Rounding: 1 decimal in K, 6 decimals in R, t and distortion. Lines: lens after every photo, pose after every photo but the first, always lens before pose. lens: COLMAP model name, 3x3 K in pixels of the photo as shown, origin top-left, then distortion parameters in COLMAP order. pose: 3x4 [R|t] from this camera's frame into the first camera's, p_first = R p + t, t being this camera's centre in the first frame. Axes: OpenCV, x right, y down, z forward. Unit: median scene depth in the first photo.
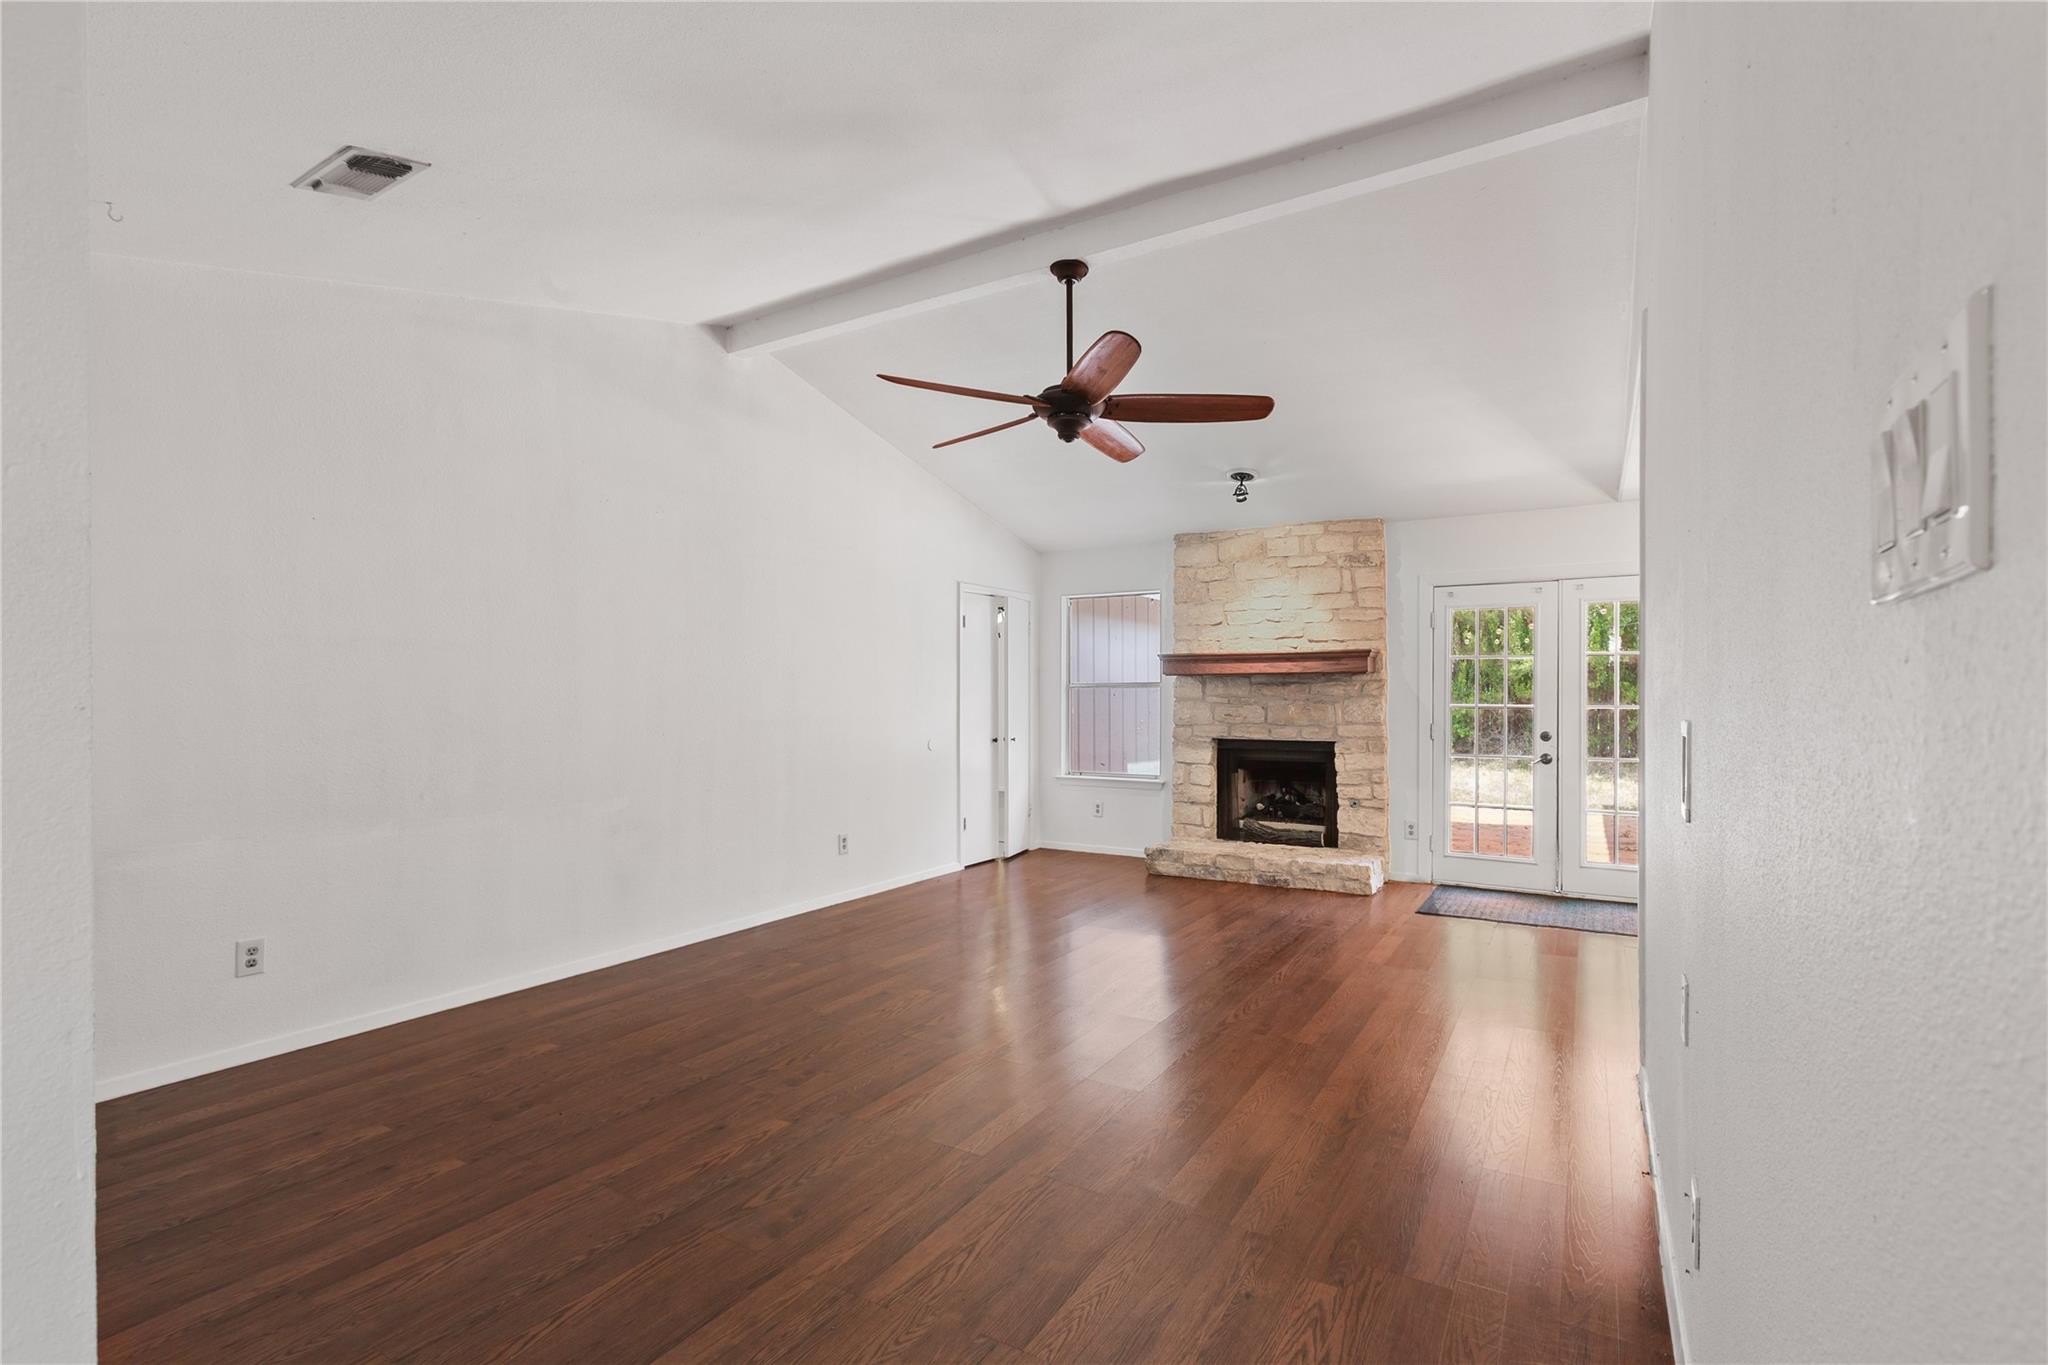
lens RADIAL K [[933.0, 0, 1035.6], [0, 933.0, 698.7], [0, 0, 1]] dist [0.000045, -0.000267]
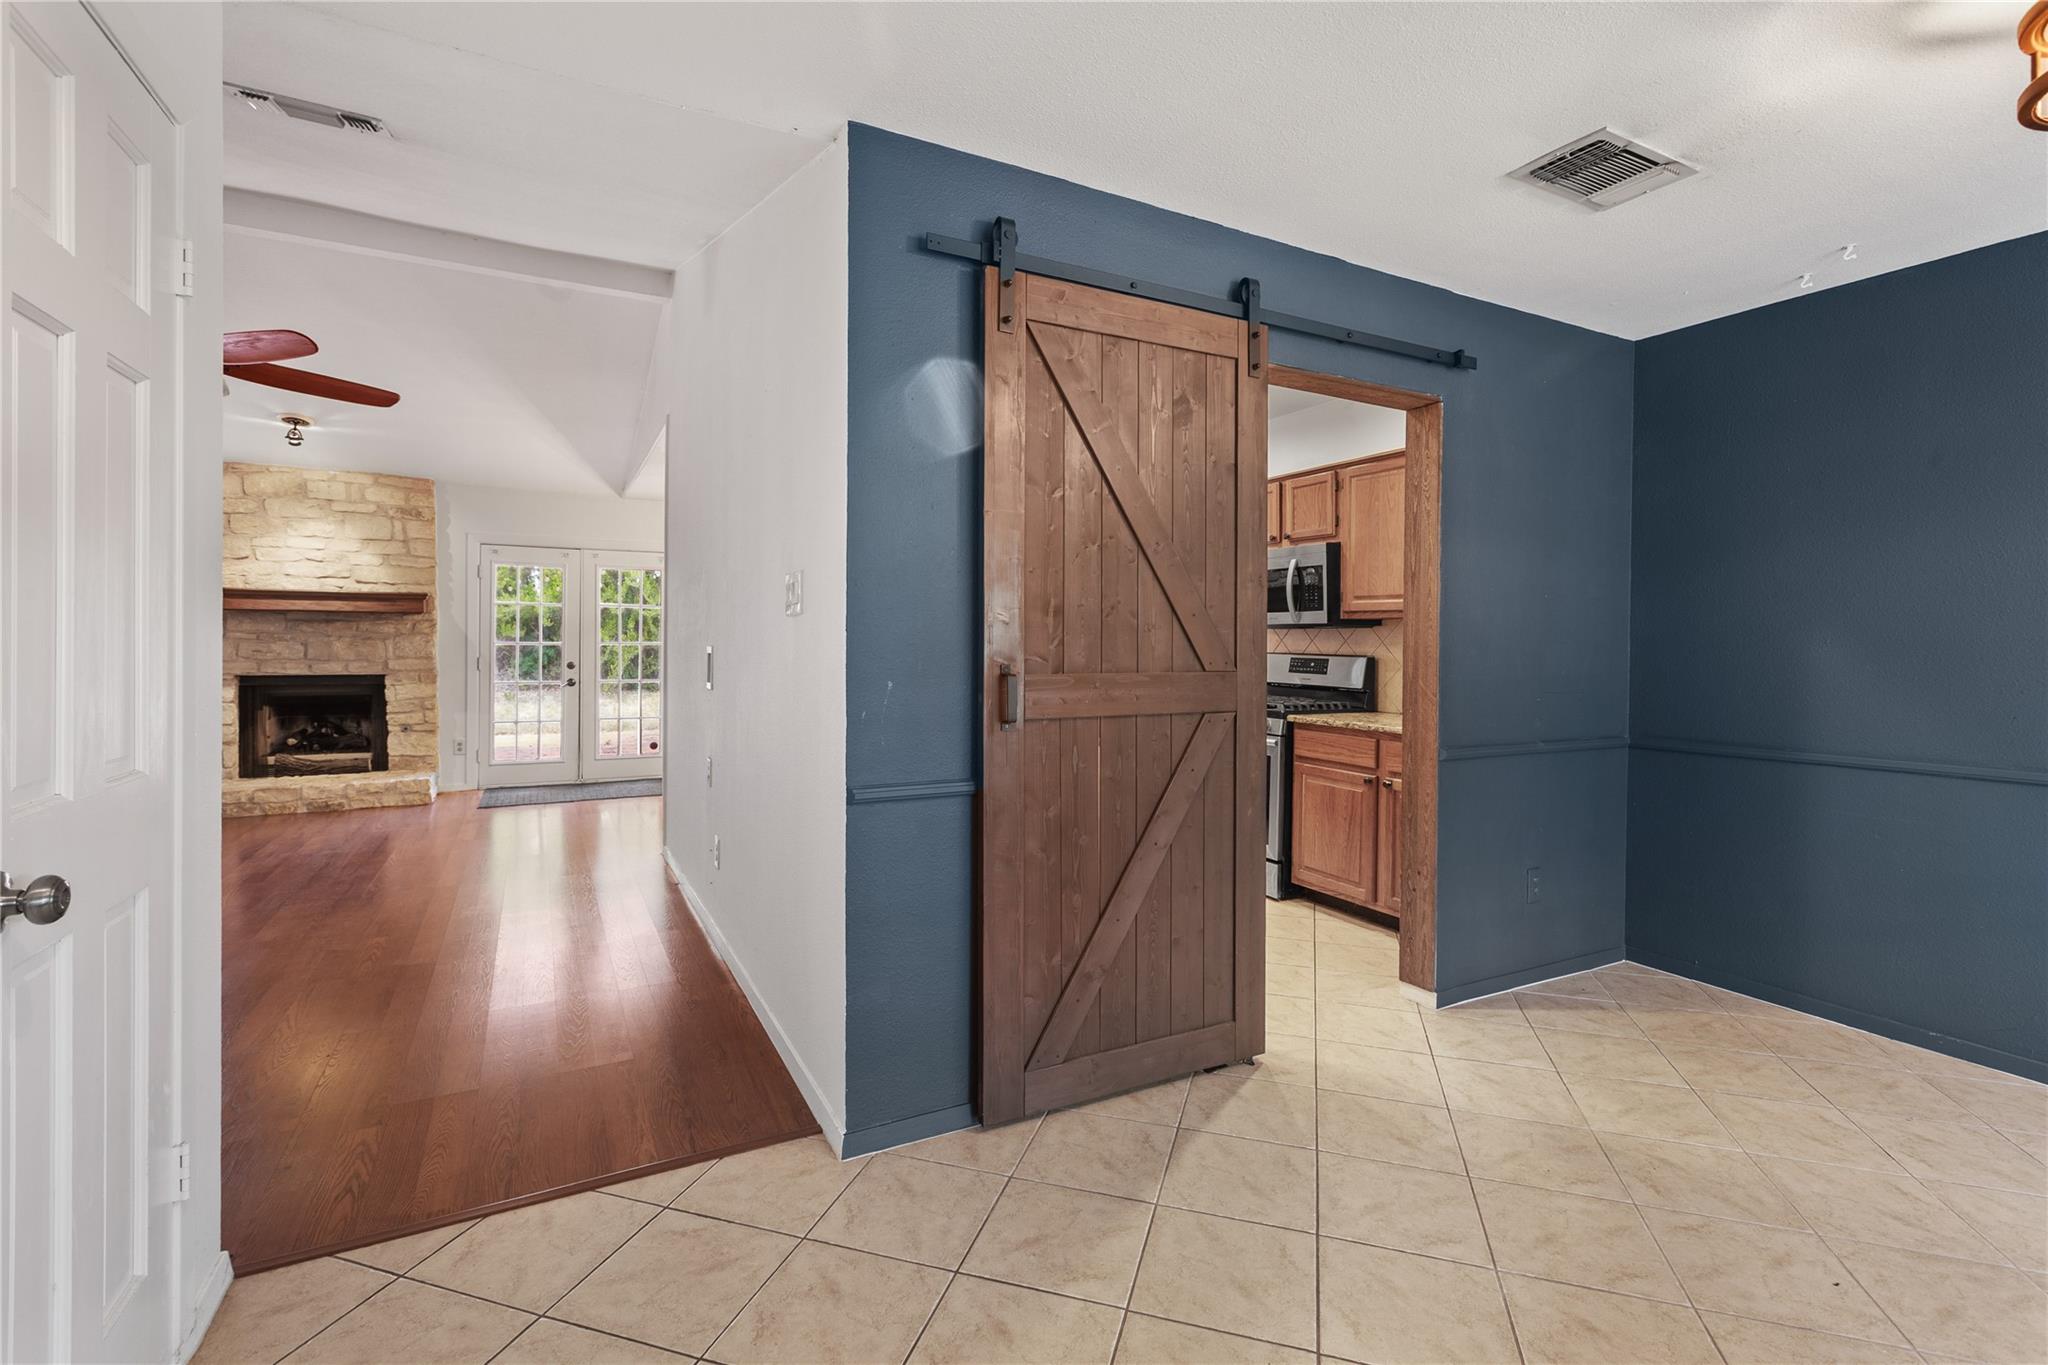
lens RADIAL K [[933.0, 0, 1038.5], [0, 933.0, 651.1], [0, 0, 1]] dist [0.000045, -0.000267]
pose [[0.514248, -0.003361, 0.857635, -0.230397], [-0.006498, 0.999948, 0.007815, 0.004713], [-0.857617, -0.009592, 0.514200, -0.233889]]
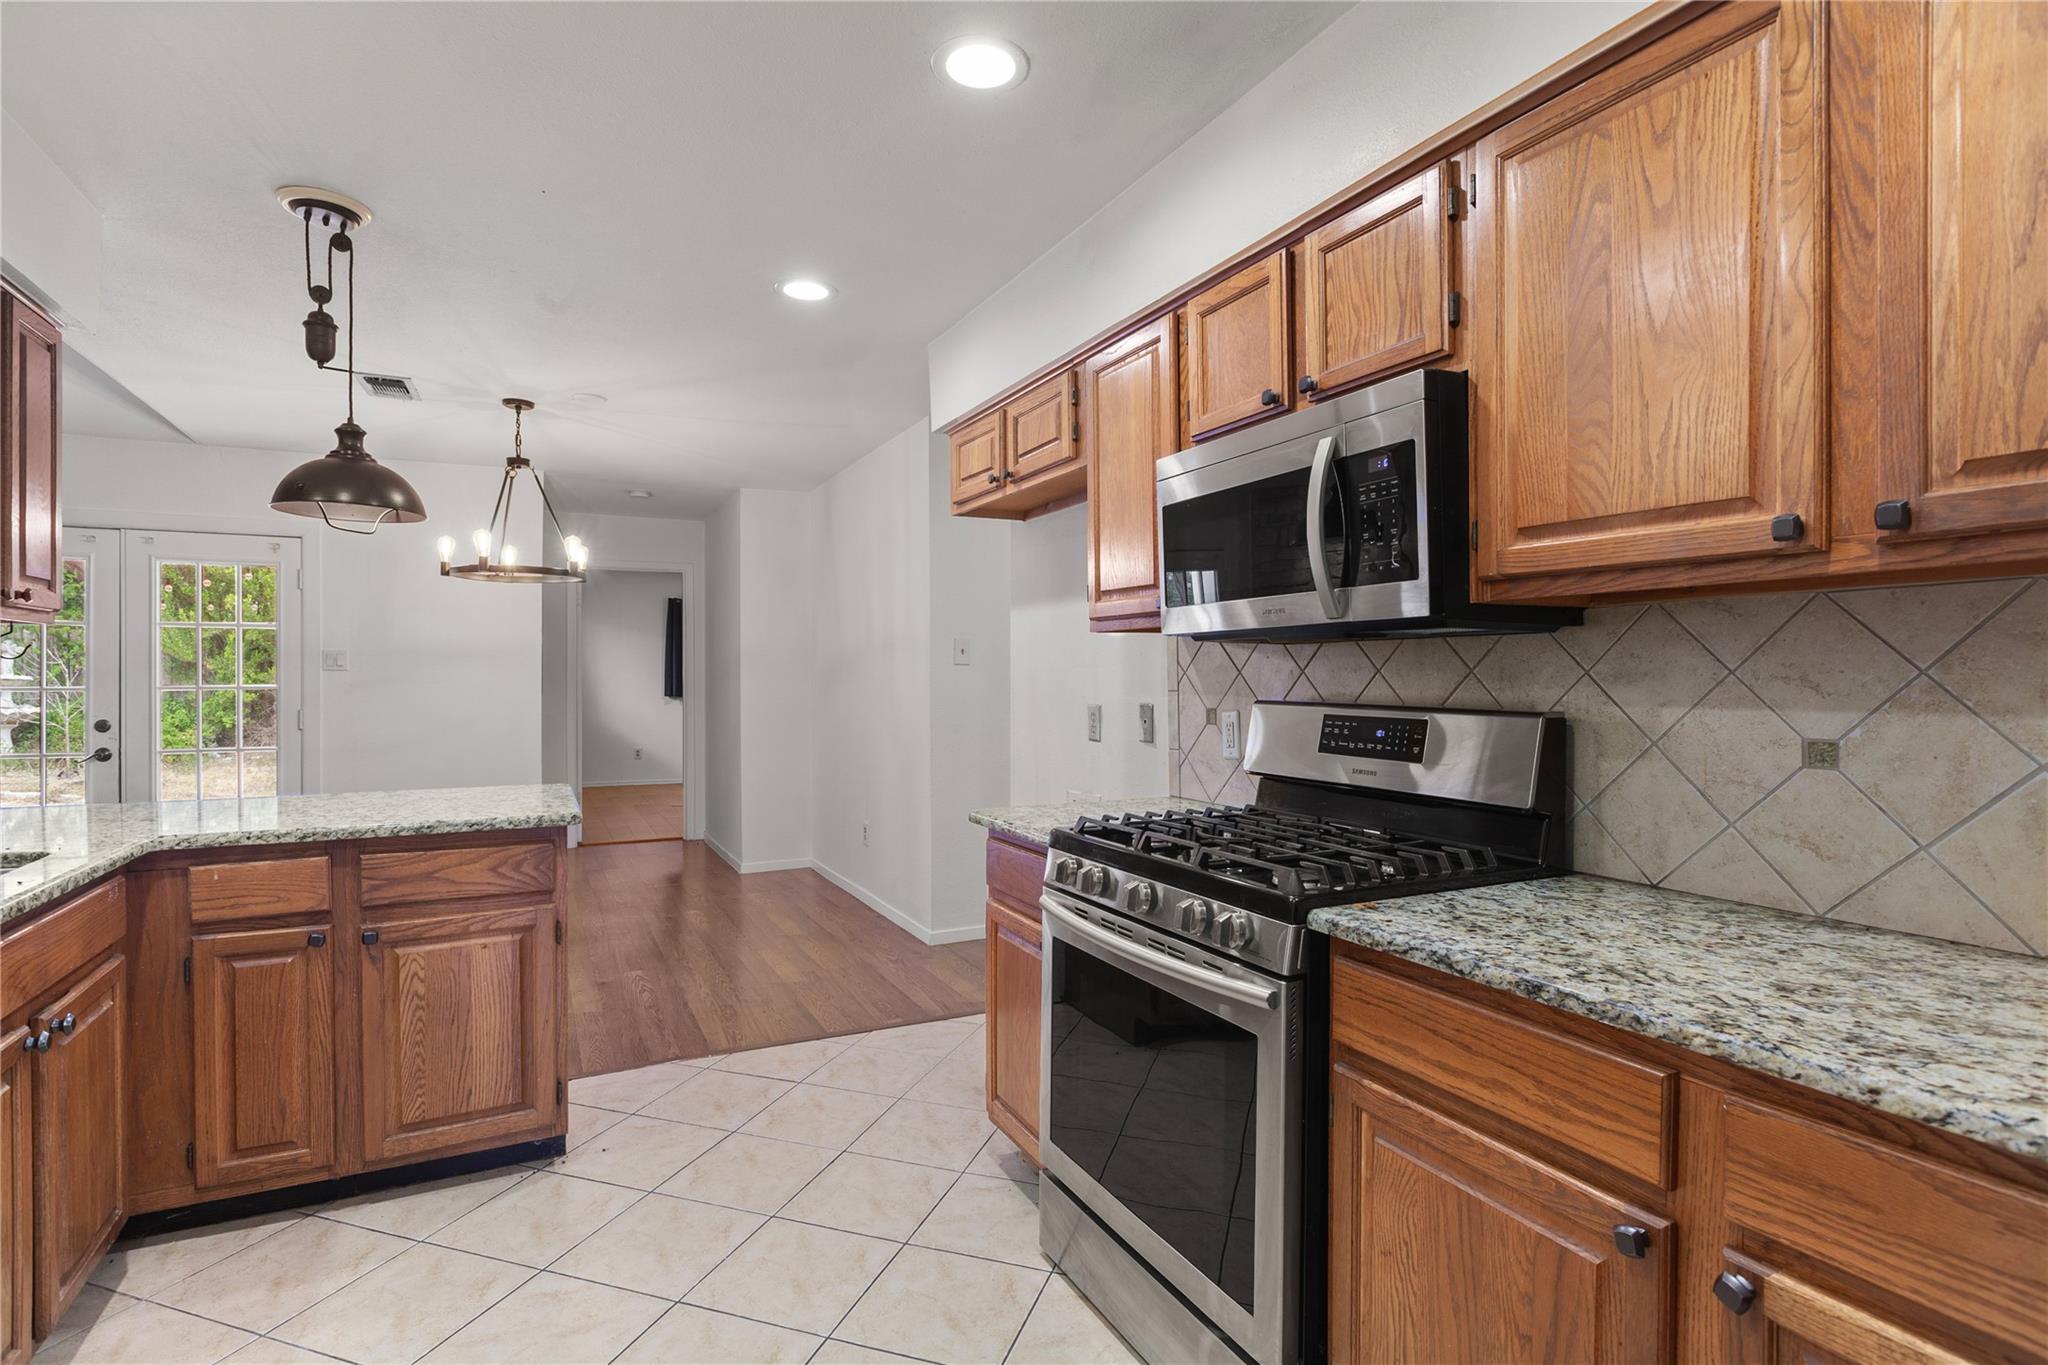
lens RADIAL K [[1025.1, 0, 1030.6], [0, 1025.1, 675.5], [0, 0, 1]] dist [-0.001973, 0.000004]
pose [[0.538256, 0.003084, 0.842776, 0.221770], [0.001905, 0.999986, -0.004876, 0.003335], [-0.842779, 0.004230, 0.538243, -0.110655]]
